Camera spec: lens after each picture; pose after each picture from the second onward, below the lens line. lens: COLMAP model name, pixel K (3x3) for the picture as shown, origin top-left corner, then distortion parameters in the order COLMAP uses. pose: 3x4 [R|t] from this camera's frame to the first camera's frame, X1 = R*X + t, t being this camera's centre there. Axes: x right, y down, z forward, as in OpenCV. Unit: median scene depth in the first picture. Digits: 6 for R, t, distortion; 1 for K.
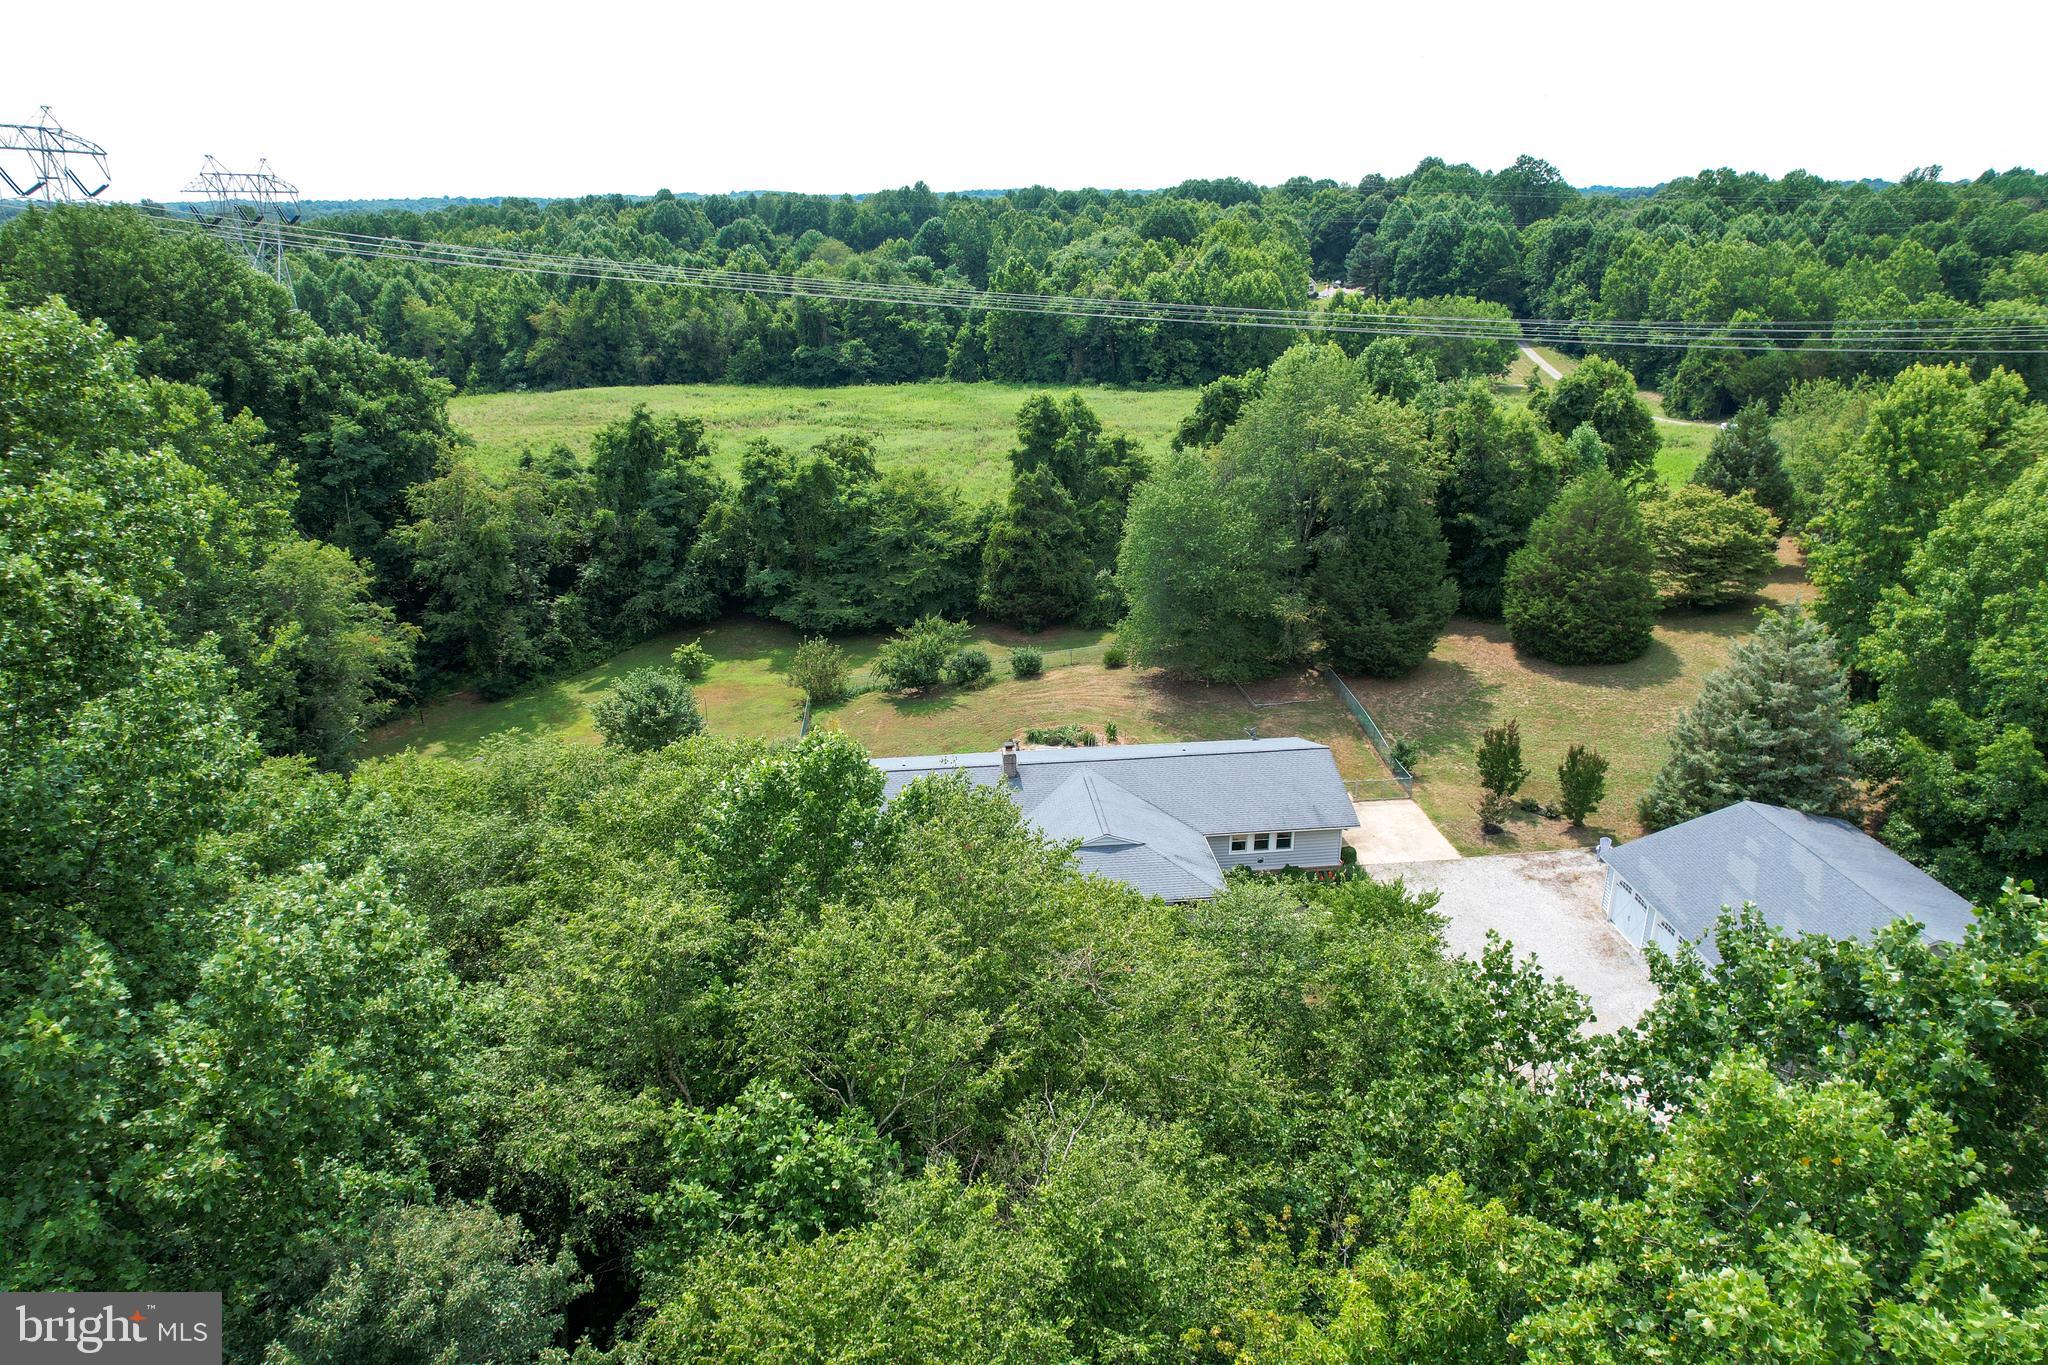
lens RADIAL K [[1306.5, 0, 1033.1], [0, 1306.5, 691.8], [0, 0, 1]] dist [-0.076140, 0.069566]
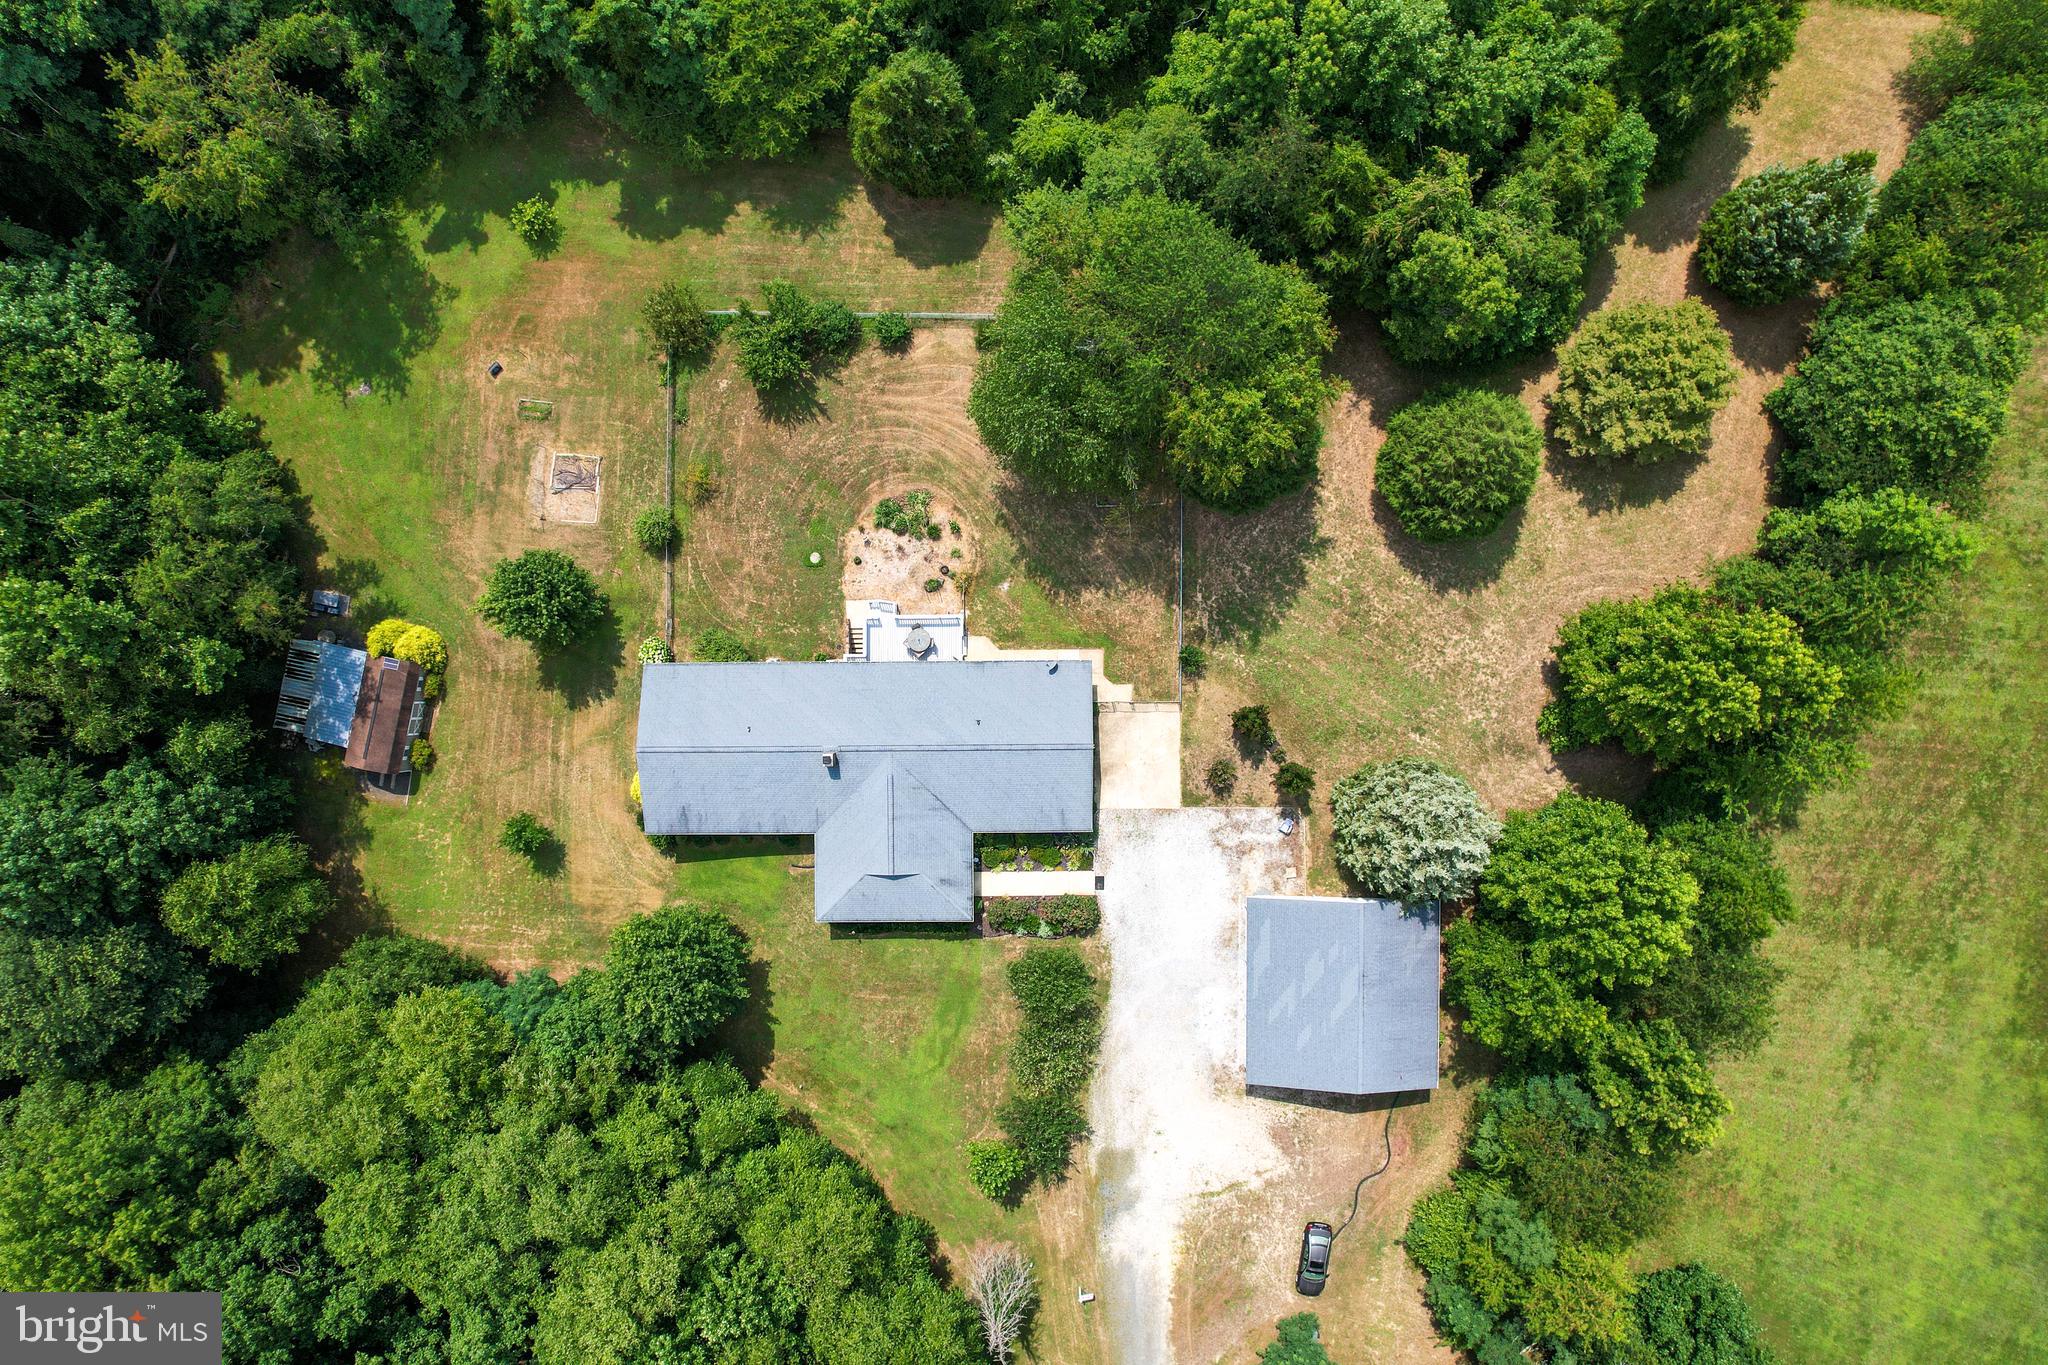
lens RADIAL K [[1306.5, 0, 1033.1], [0, 1306.5, 691.8], [0, 0, 1]] dist [-0.076140, 0.069566]
pose [[0.995516, 0.094179, 0.008814, 0.113398], [-0.043015, 0.367744, 0.928932, -0.813925], [0.084245, -0.925146, 0.370147, 0.431470]]
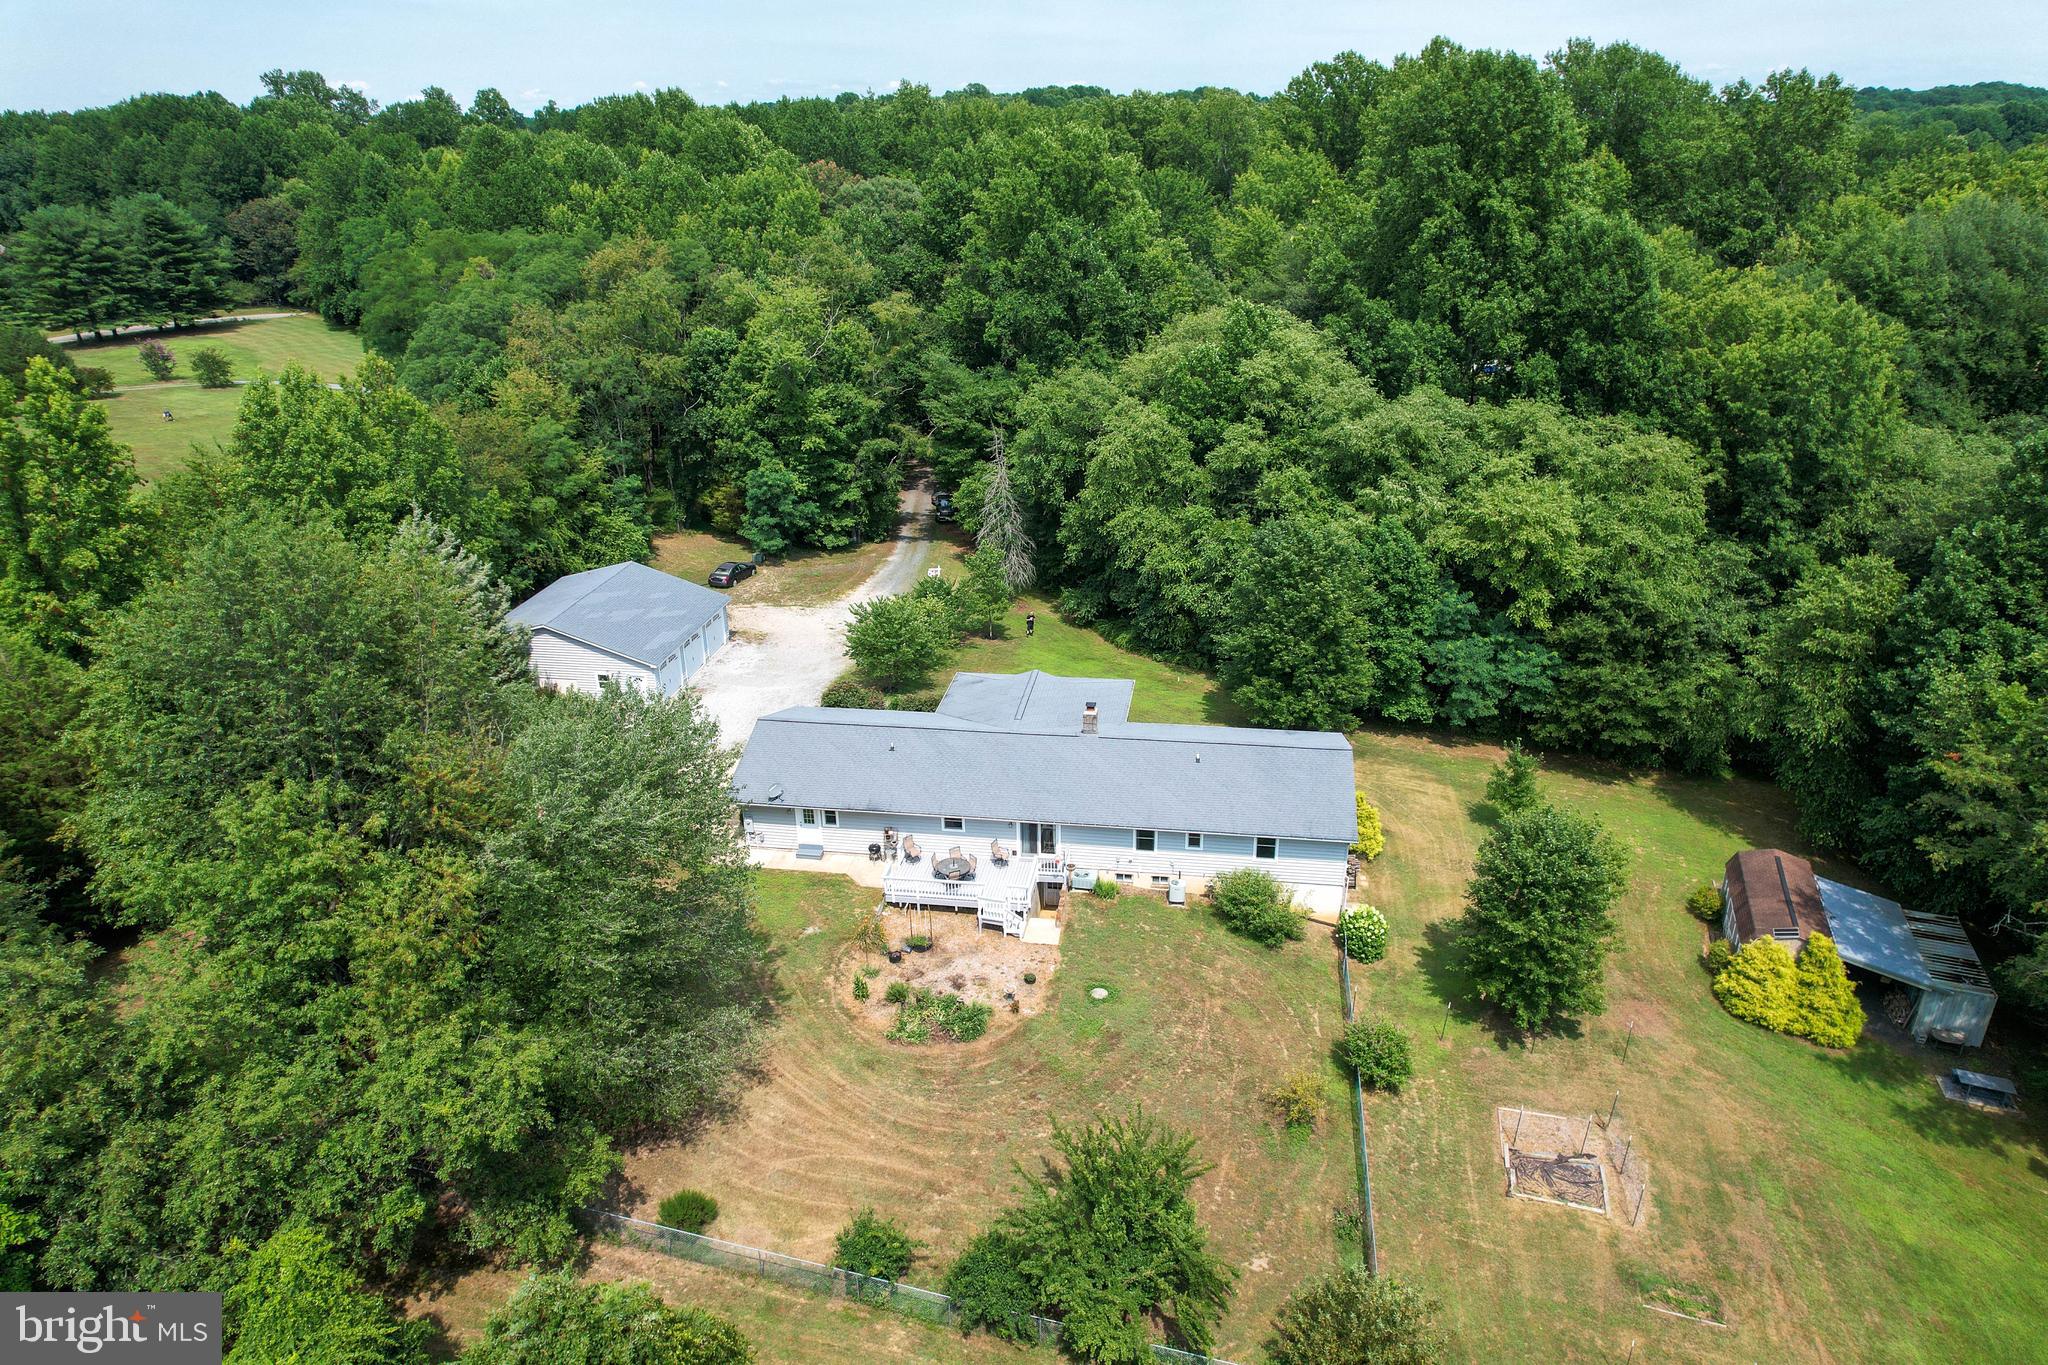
lens RADIAL K [[1306.5, 0, 1033.1], [0, 1306.5, 691.8], [0, 0, 1]] dist [-0.076140, 0.069566]
pose [[-0.967638, -0.079561, 0.239474, -0.140654], [0.108856, 0.724551, 0.680570, -0.456047], [-0.227658, 0.684613, -0.692442, 1.162737]]
